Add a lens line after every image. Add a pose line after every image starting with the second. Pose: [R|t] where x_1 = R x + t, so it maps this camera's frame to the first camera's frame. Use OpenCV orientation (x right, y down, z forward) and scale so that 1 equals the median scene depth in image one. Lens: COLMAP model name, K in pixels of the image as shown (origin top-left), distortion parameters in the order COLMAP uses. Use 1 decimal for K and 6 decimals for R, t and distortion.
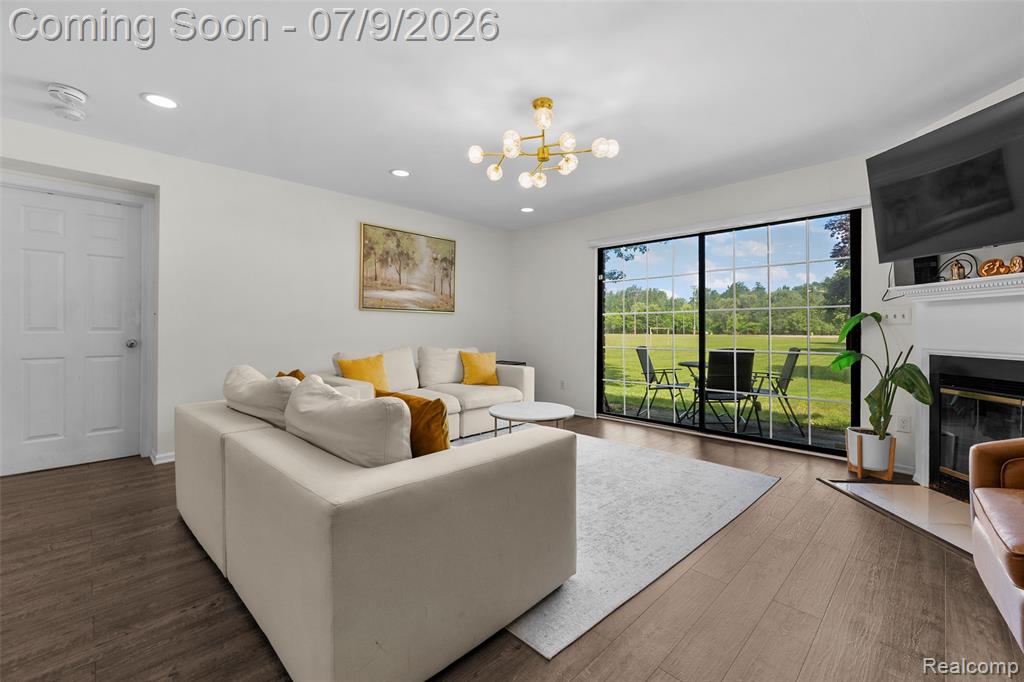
lens RADIAL K [[421.5, 0, 517.5], [0, 421.5, 327.5], [0, 0, 1]] dist [-0.001936, -0.001104]
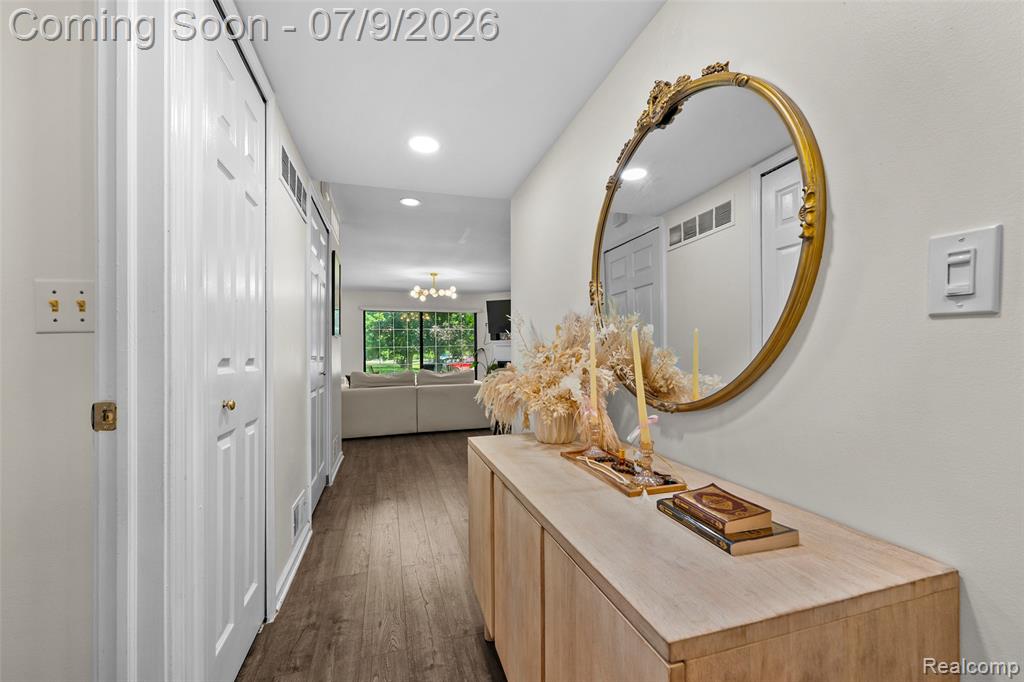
lens RADIAL K [[421.5, 0, 518.2], [0, 421.5, 351.8], [0, 0, 1]] dist [-0.001936, -0.001104]
pose [[0.458164, -0.000922, 0.888867, -1.904258], [0.009049, 0.999952, -0.003627, 0.003535], [-0.888821, 0.009705, 0.458151, -0.689647]]
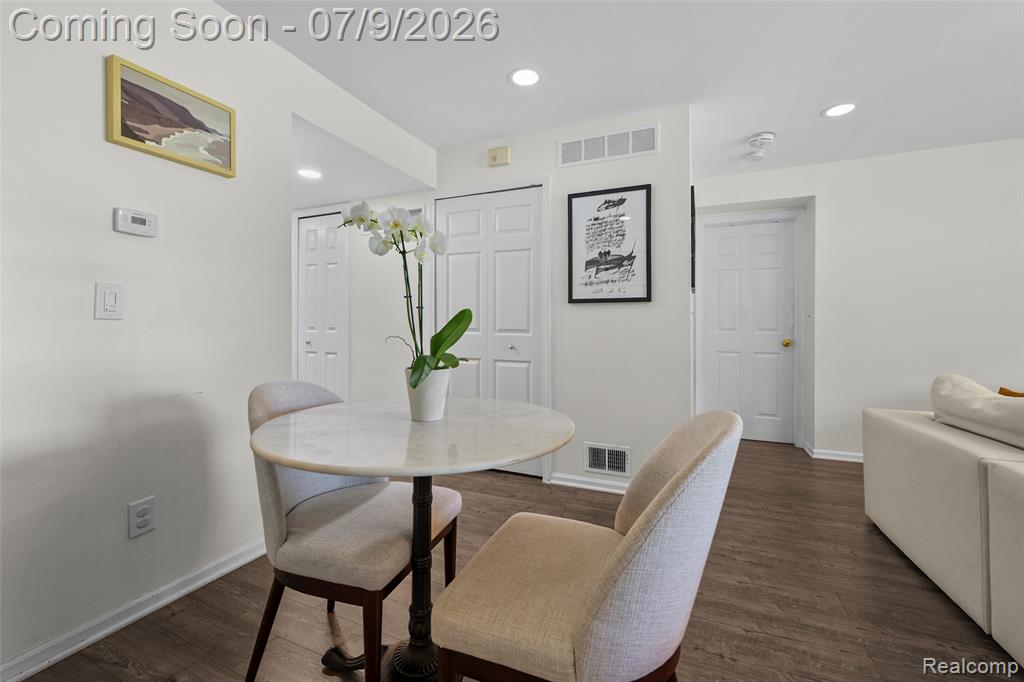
lens RADIAL K [[421.5, 0, 516.6], [0, 421.5, 324.8], [0, 0, 1]] dist [-0.001936, -0.001104]
pose [[0.358181, -0.003628, -0.933645, -0.148650], [-0.005436, 0.999967, -0.005970, -0.000172], [0.933636, 0.007213, 0.358149, -0.093545]]
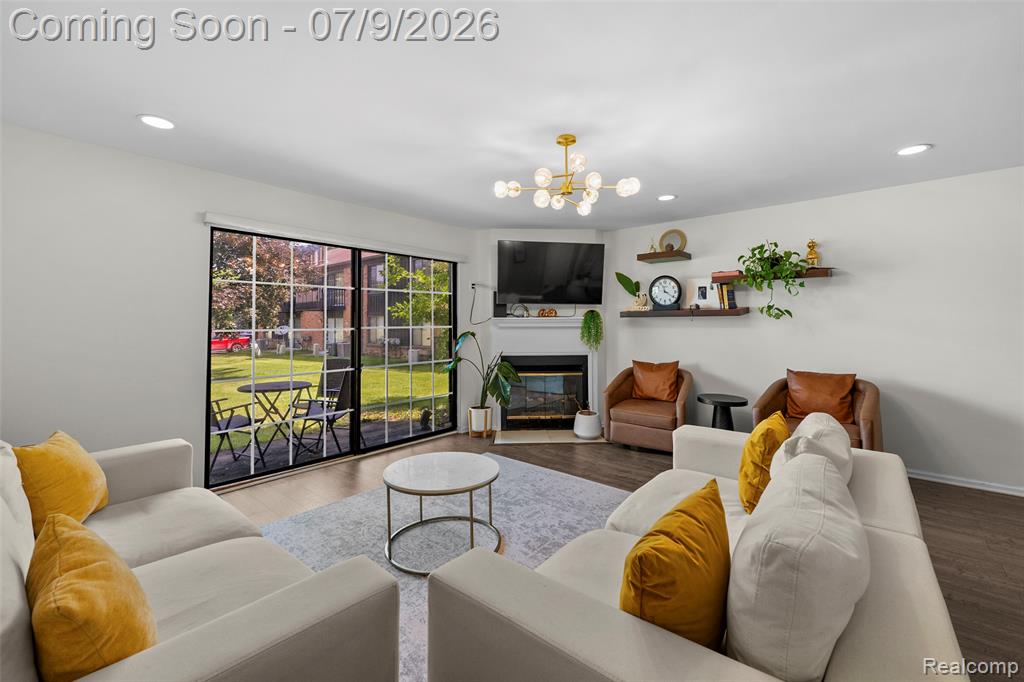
lens RADIAL K [[421.5, 0, 519.9], [0, 421.5, 308.6], [0, 0, 1]] dist [-0.001936, -0.001104]
pose [[-0.067441, 0.034551, 0.997125, -0.804501], [0.000073, 0.999400, -0.034625, -0.072789], [-0.997723, -0.002262, -0.067403, 1.000629]]
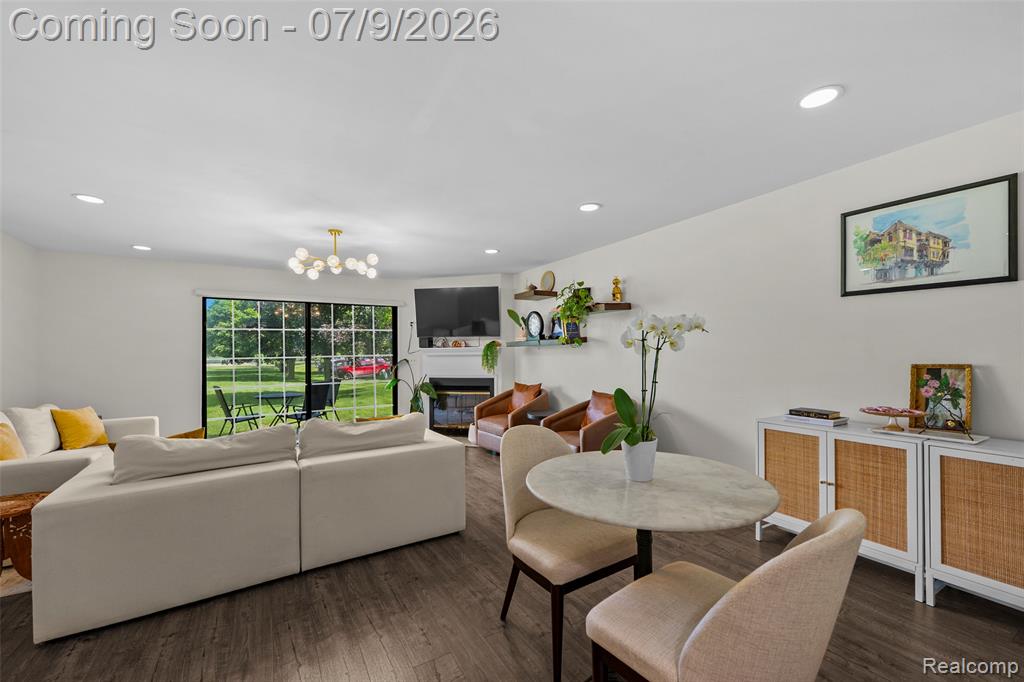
lens RADIAL K [[421.5, 0, 510.6], [0, 421.5, 348.2], [0, 0, 1]] dist [-0.001936, -0.001104]
pose [[0.246380, 0.008099, 0.969139, -1.113490], [0.009229, 0.999900, -0.010702, -0.067227], [-0.969129, 0.011581, 0.246281, -0.006555]]
